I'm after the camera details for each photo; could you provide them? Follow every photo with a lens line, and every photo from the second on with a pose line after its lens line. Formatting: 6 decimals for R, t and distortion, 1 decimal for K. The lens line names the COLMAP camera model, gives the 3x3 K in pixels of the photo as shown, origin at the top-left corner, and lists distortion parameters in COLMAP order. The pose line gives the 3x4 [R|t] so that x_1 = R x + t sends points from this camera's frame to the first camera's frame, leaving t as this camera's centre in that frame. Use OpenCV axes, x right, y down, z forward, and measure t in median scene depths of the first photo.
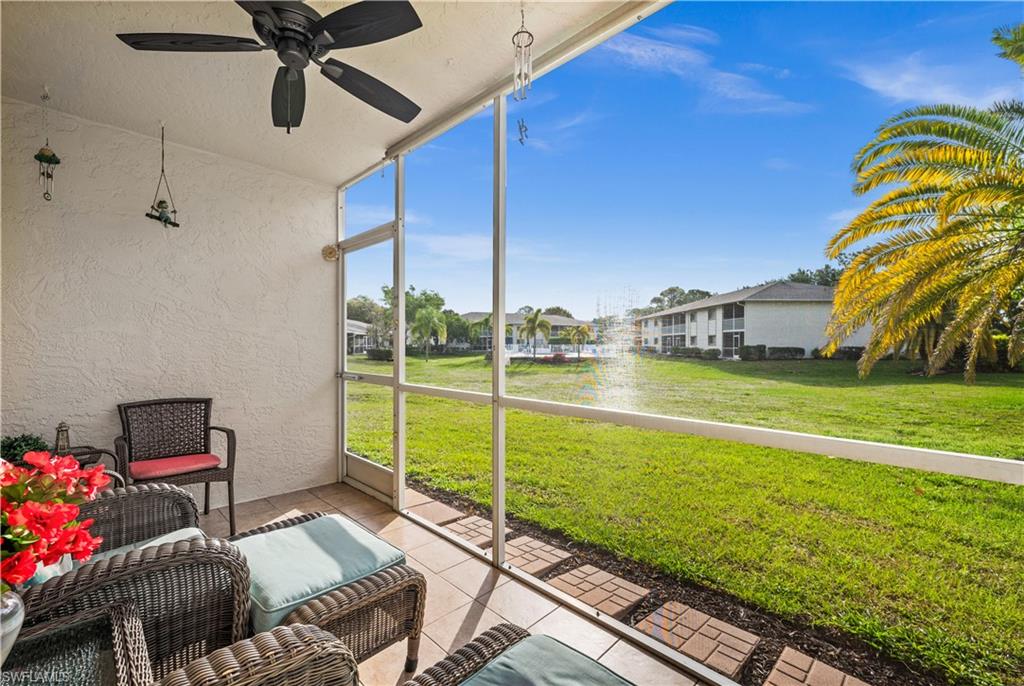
lens RADIAL K [[423.8, 0, 504.2], [0, 423.8, 345.7], [0, 0, 1]] dist [0.001019, 0.000086]
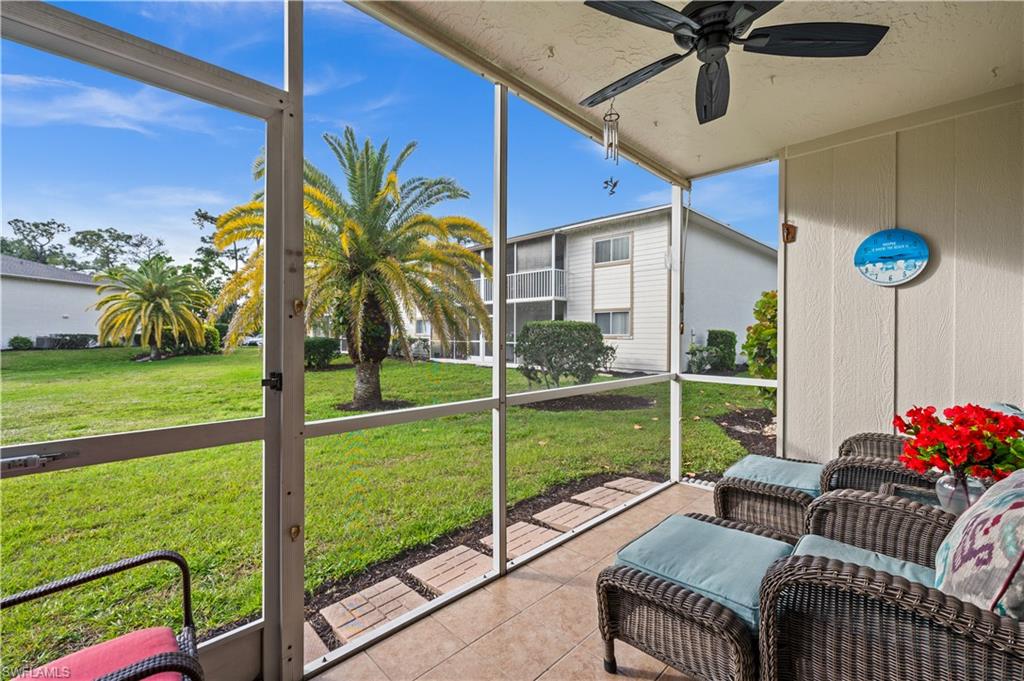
lens RADIAL K [[428.6, 0, 515.5], [0, 428.6, 343.2], [0, 0, 1]] dist [-0.000173, 0.000009]
pose [[0.001257, -0.025737, 0.999668, -0.801549], [-0.000655, 0.999669, 0.025738, -0.028975], [-0.999999, -0.000687, 0.001240, 0.787385]]
